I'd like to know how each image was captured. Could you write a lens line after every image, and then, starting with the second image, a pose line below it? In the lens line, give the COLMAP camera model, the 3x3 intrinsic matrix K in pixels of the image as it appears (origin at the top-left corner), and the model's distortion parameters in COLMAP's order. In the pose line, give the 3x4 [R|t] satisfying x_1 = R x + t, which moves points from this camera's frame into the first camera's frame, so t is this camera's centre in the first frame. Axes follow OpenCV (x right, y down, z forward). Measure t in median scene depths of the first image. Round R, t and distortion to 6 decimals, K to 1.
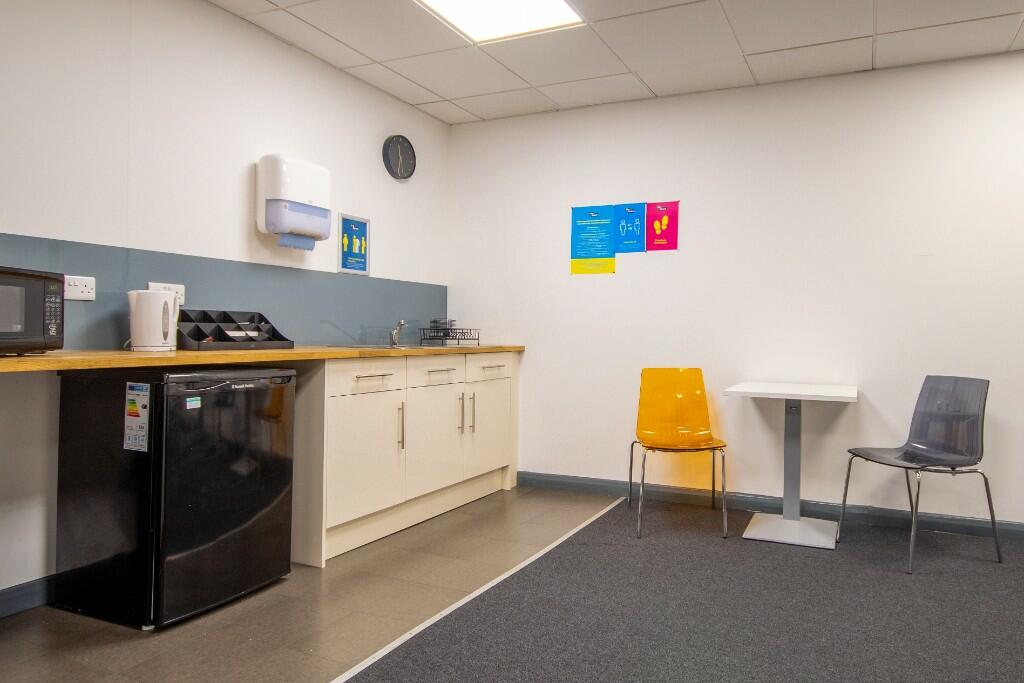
lens RADIAL K [[654.9, 0, 596.7], [0, 654.9, 340.6], [0, 0, 1]] dist [-0.001634, 0.000793]
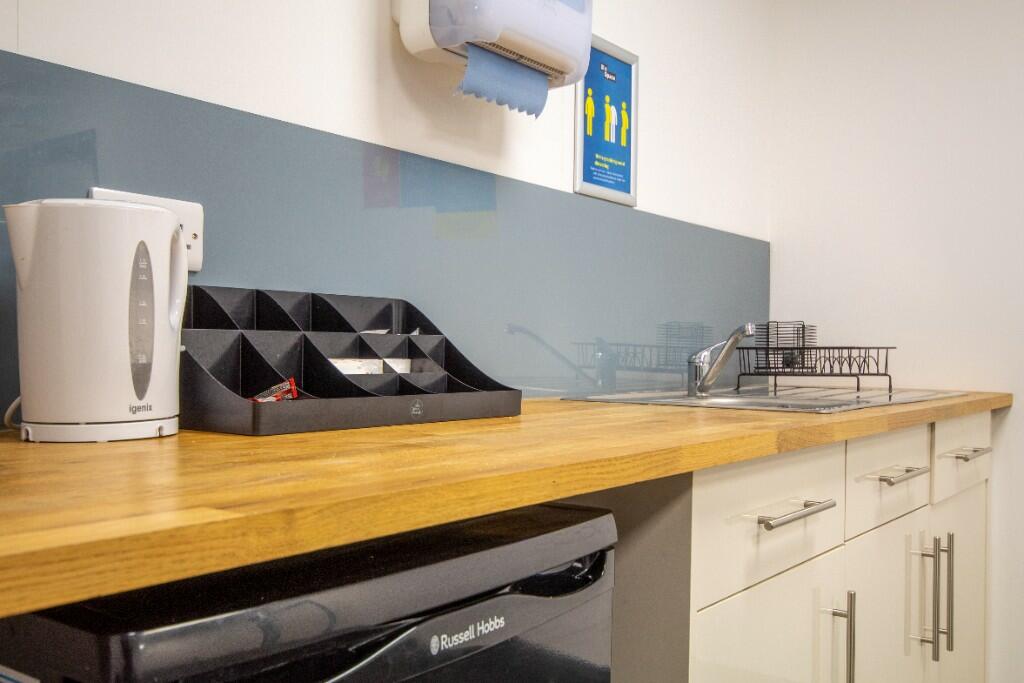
lens RADIAL K [[989.3, 0, 512.0], [0, 989.3, 341.5], [0, 0, 1]] dist [0.000896, 0.002588]
pose [[0.971509, -0.005397, -0.236940, -0.309406], [-0.000100, 0.999731, -0.023182, -0.009634], [0.237001, 0.022545, 0.971248, 0.477933]]
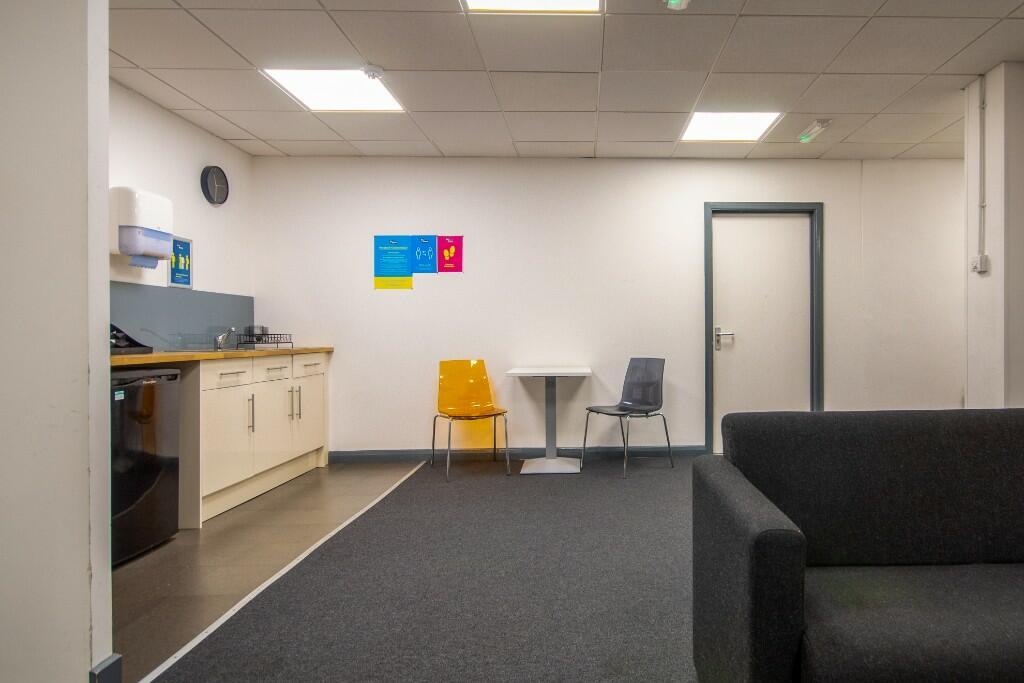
lens RADIAL K [[625.0, 0, 613.2], [0, 625.0, 338.7], [0, 0, 1]] dist [0.002097, -0.000145]
pose [[0.904231, -0.021734, 0.426491, -0.165985], [0.023321, 0.999727, 0.001500, 0.003024], [-0.426407, 0.008590, 0.904491, -0.325425]]
